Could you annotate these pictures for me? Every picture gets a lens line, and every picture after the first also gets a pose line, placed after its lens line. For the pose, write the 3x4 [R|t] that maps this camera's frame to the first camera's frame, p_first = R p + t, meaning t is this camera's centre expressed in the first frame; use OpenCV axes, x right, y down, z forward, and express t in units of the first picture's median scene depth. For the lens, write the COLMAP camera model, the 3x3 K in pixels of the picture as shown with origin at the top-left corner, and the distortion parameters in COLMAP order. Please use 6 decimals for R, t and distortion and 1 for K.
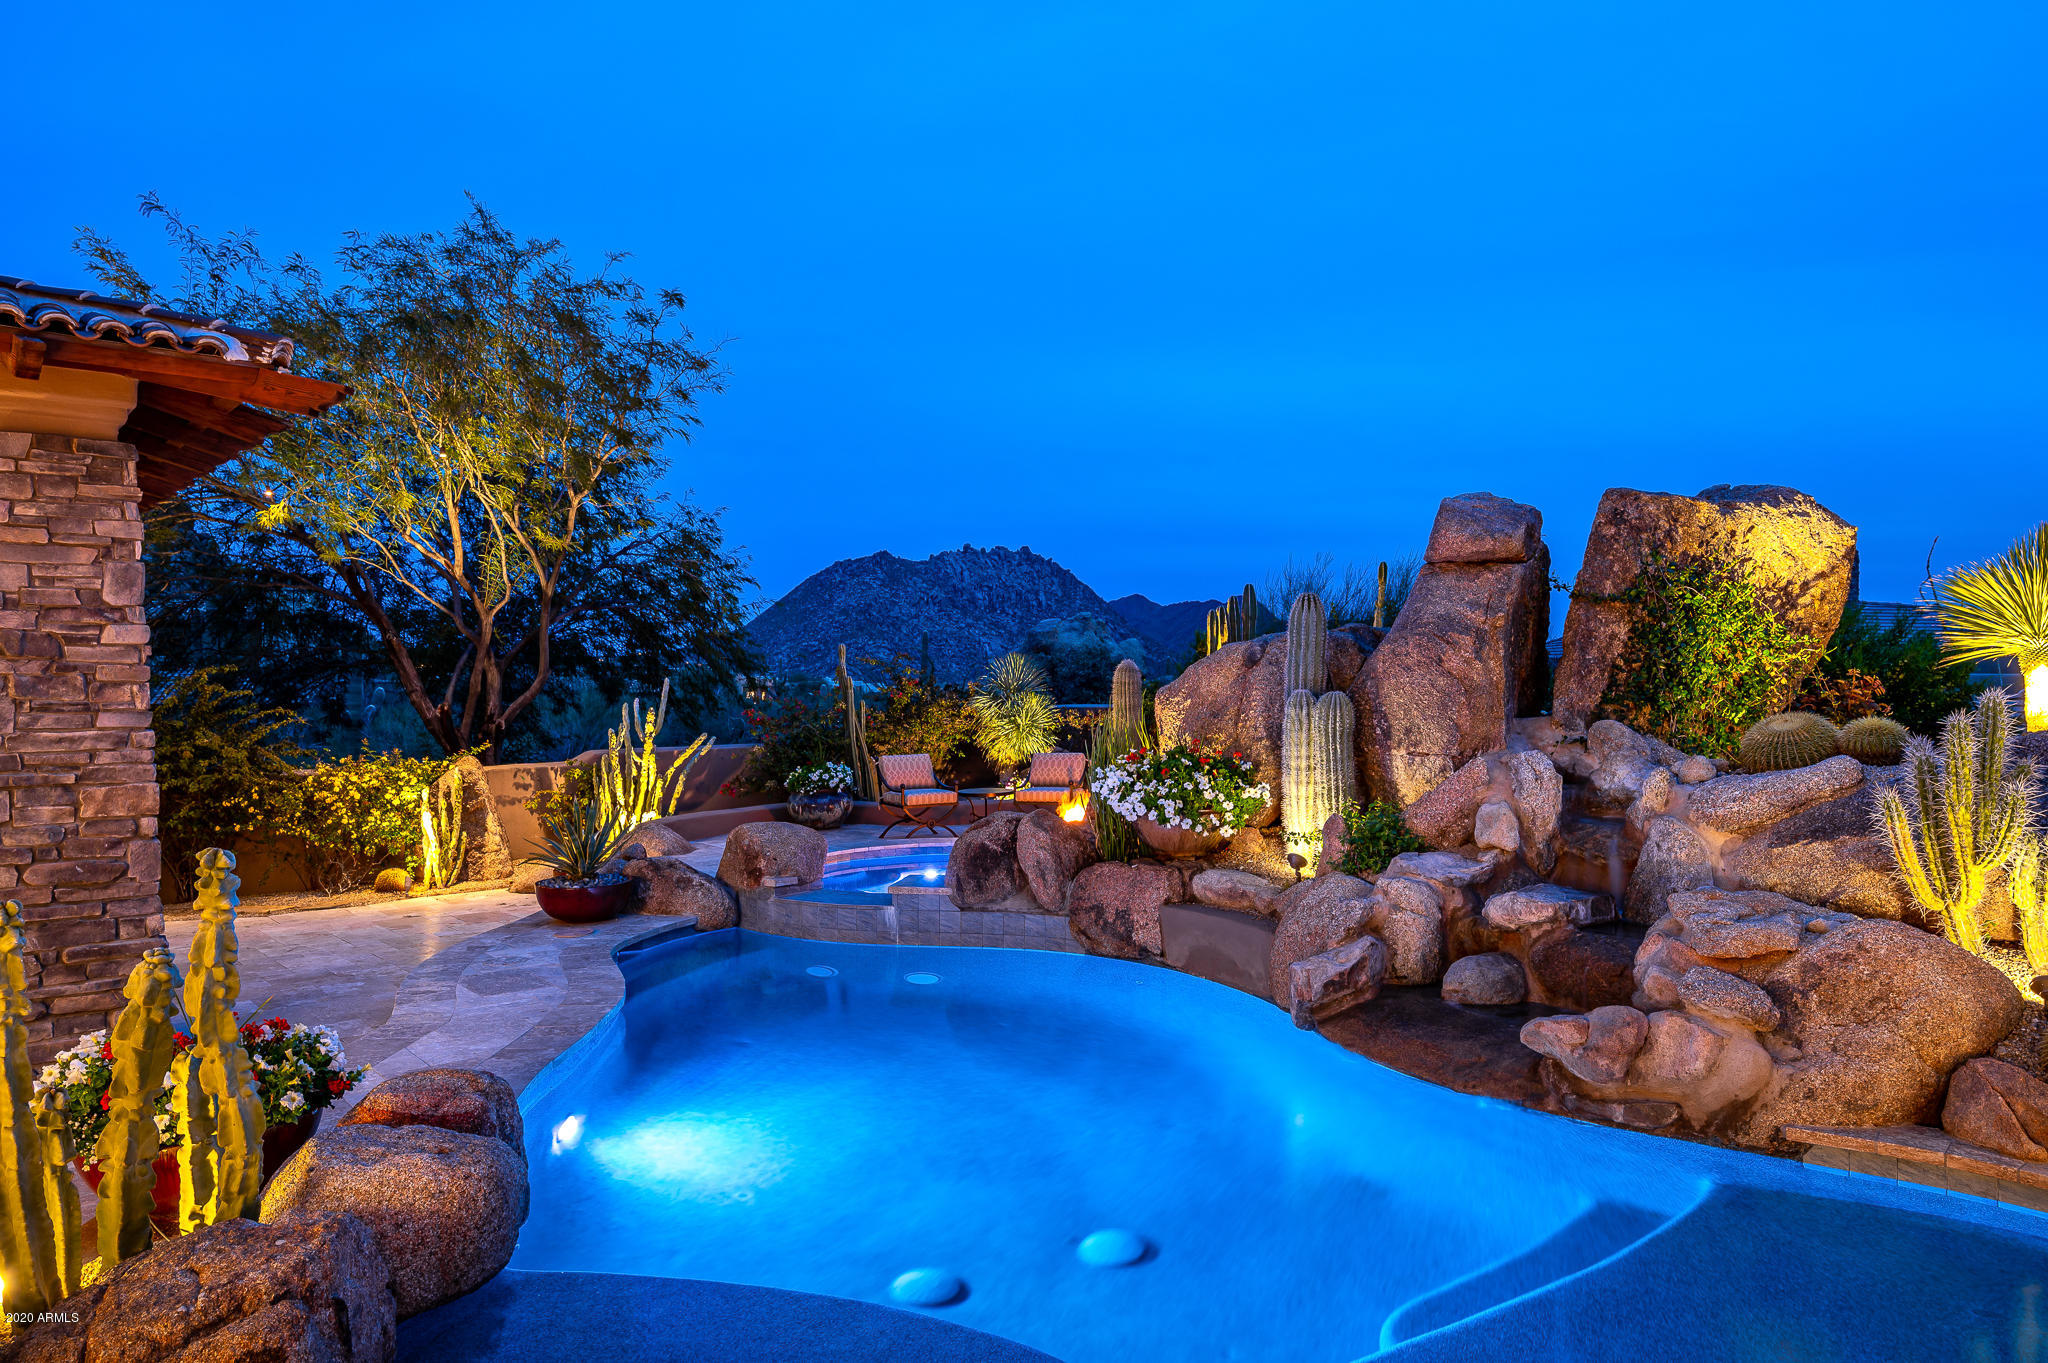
lens RADIAL K [[1353.5, 0, 1017.3], [0, 1353.5, 676.1], [0, 0, 1]] dist [-0.001780, 0.001983]
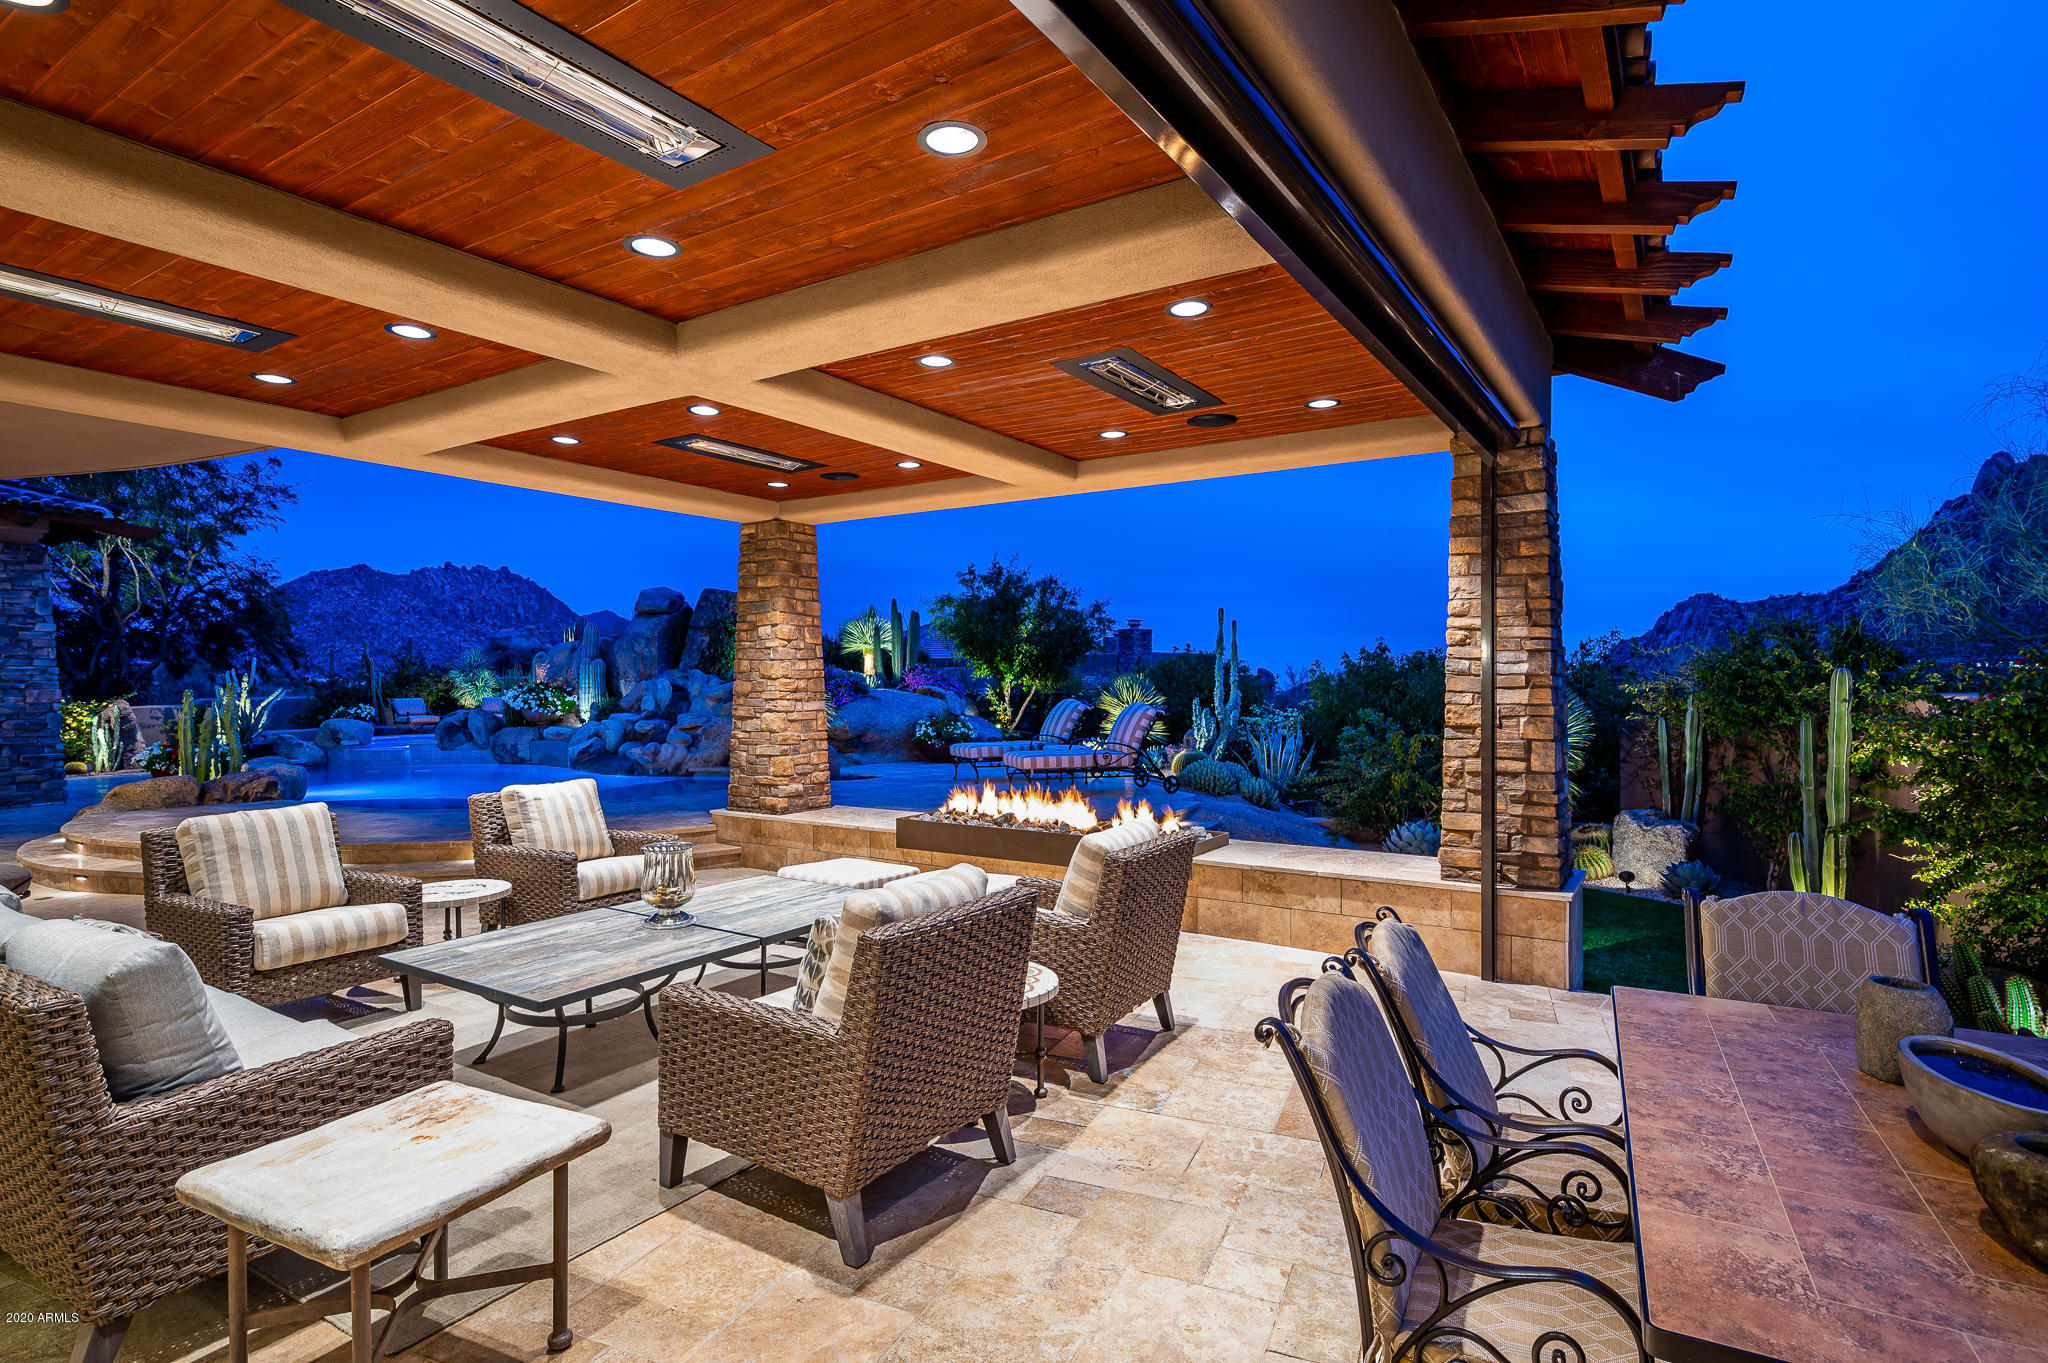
lens RADIAL K [[1039.6, 0, 1024.0], [0, 1039.6, 681.5], [0, 0, 1]] dist [-0.001679, 0.000426]
pose [[0.891964, 0.001833, 0.452103, 0.048983], [-0.003237, 0.999992, 0.002332, 0.046079], [-0.452095, -0.003543, 0.891963, -1.184769]]
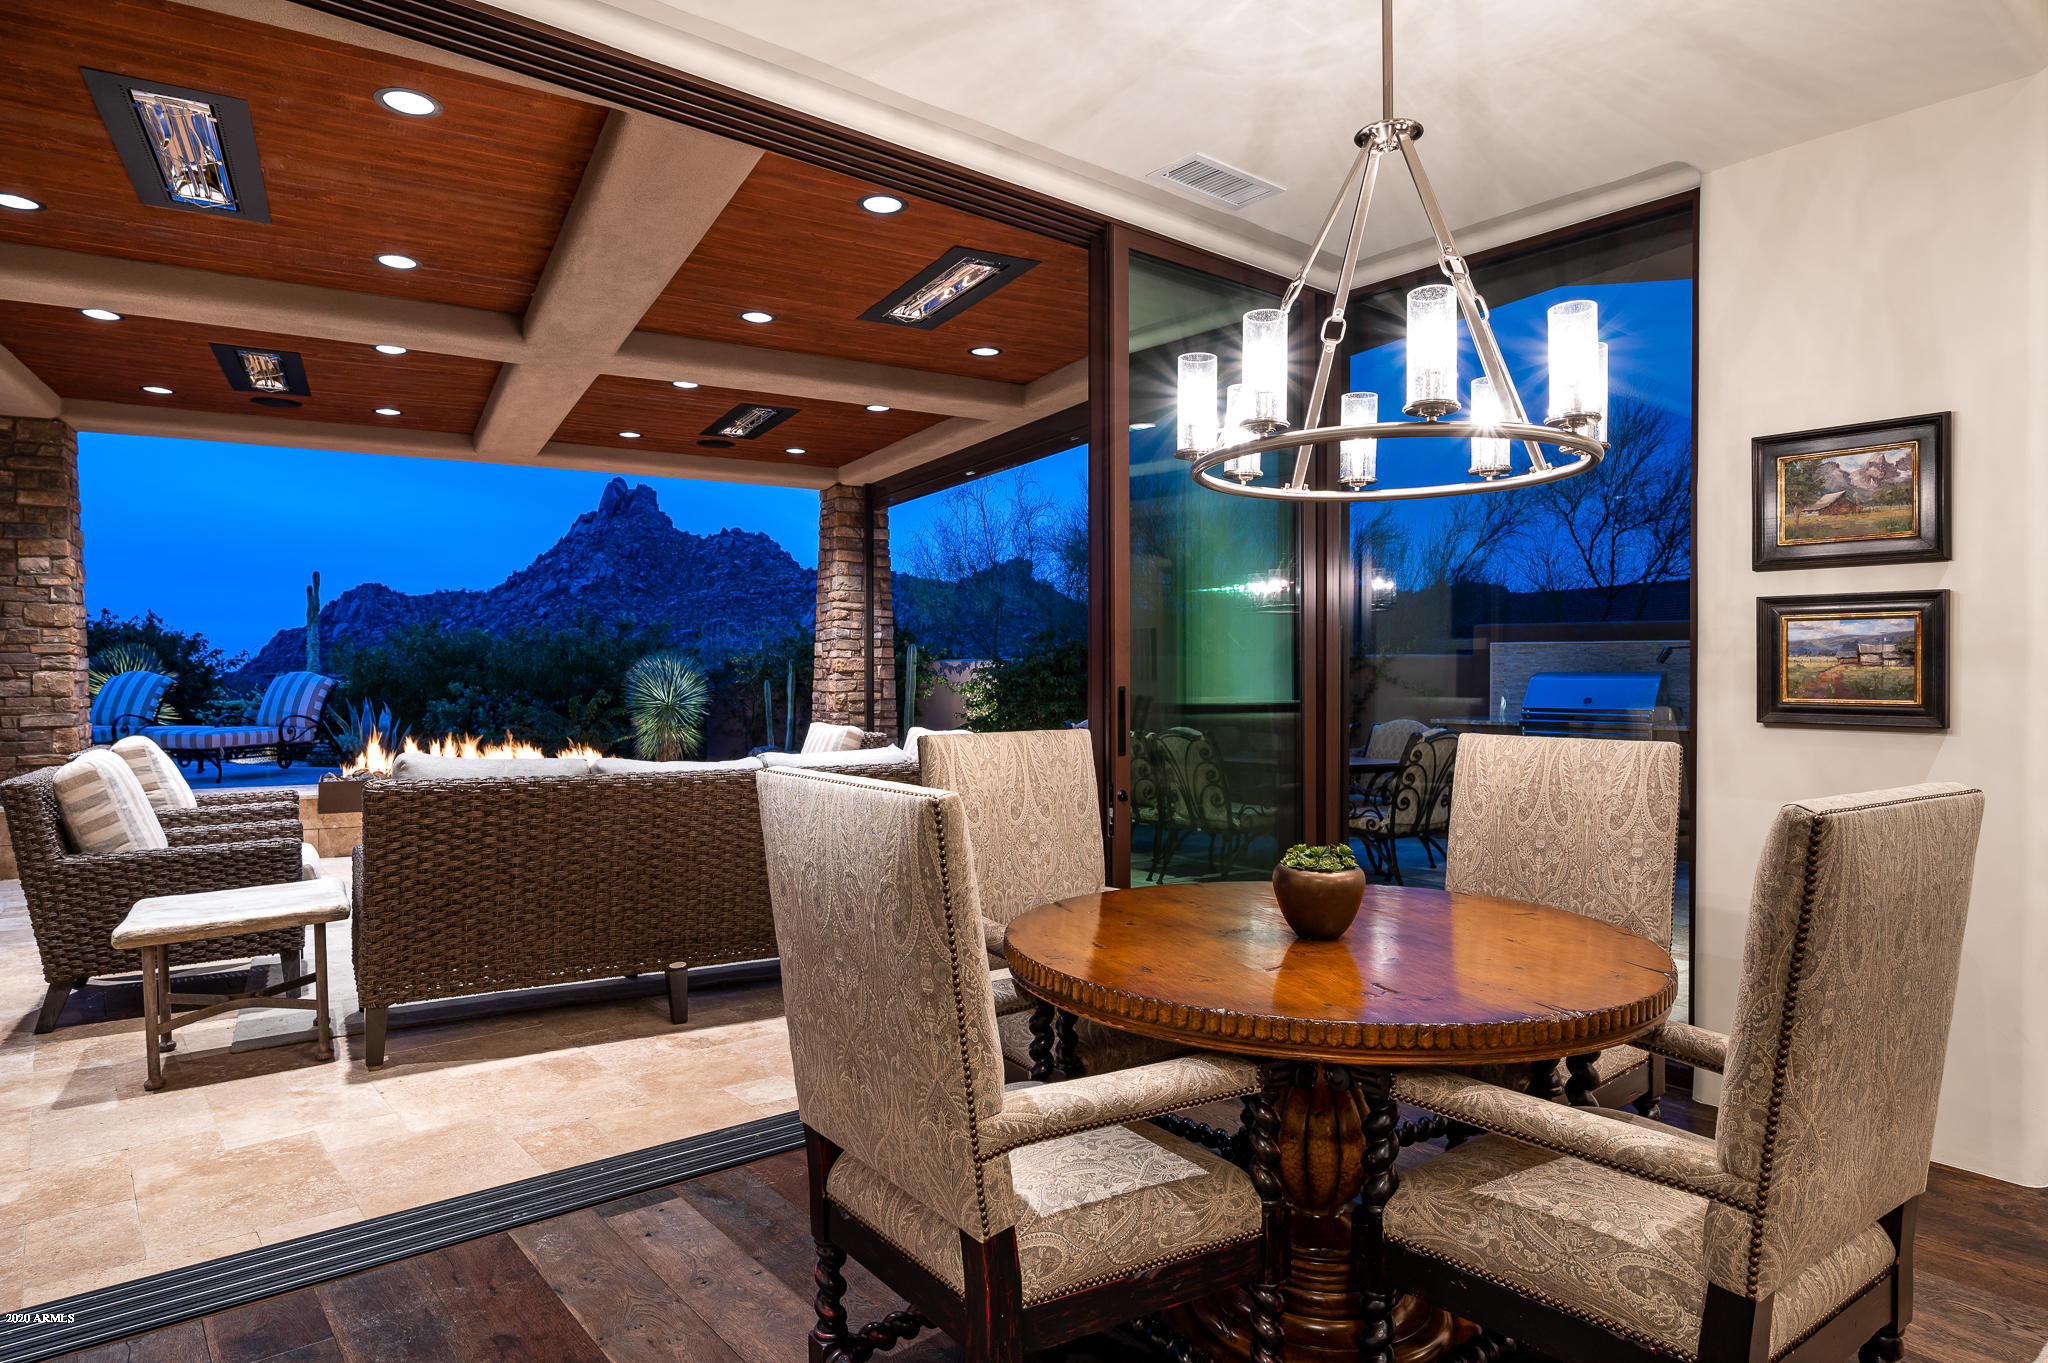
lens RADIAL K [[1188.0, 0, 1016.2], [0, 1188.0, 683.9], [0, 0, 1]] dist [0.000690, 0.000773]
pose [[0.020240, -0.002276, 0.999793, -0.593810], [-0.003131, 0.999992, 0.002340, 0.085156], [-0.999790, -0.003178, 0.020233, -0.904186]]
